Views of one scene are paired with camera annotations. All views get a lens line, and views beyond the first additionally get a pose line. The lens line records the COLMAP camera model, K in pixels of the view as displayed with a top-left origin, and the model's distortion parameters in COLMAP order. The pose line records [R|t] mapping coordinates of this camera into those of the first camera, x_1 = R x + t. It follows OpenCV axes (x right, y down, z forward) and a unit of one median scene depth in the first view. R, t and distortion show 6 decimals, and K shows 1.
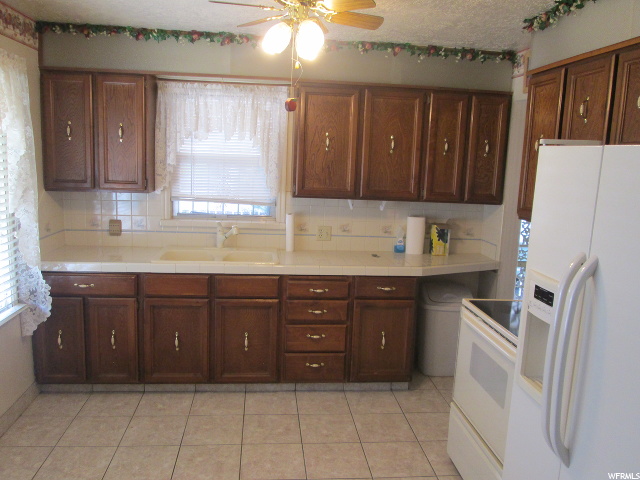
lens RADIAL K [[530.4, 0, 311.7], [0, 530.4, 235.7], [0, 0, 1]] dist [-0.040446, 0.018960]
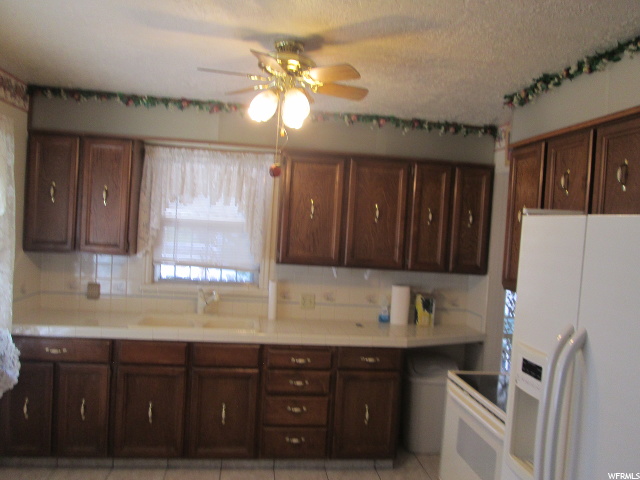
lens RADIAL K [[530.4, 0, 312.5], [0, 530.4, 236.9], [0, 0, 1]] dist [-0.040446, 0.018960]
pose [[0.999435, 0.021499, 0.025838, 0.004956], [-0.018072, 0.991832, -0.126266, 0.000926], [-0.028341, 0.125728, 0.991660, 0.012682]]
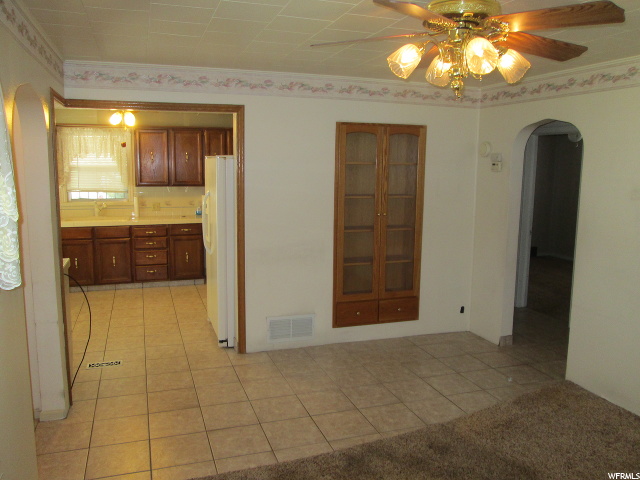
lens RADIAL K [[530.4, 0, 306.5], [0, 530.4, 232.7], [0, 0, 1]] dist [-0.040446, 0.018960]
pose [[0.976258, -0.060320, 0.208043, 0.168209], [0.064281, 0.997856, -0.012327, 0.164603], [-0.206854, 0.025407, 0.978042, -1.034080]]
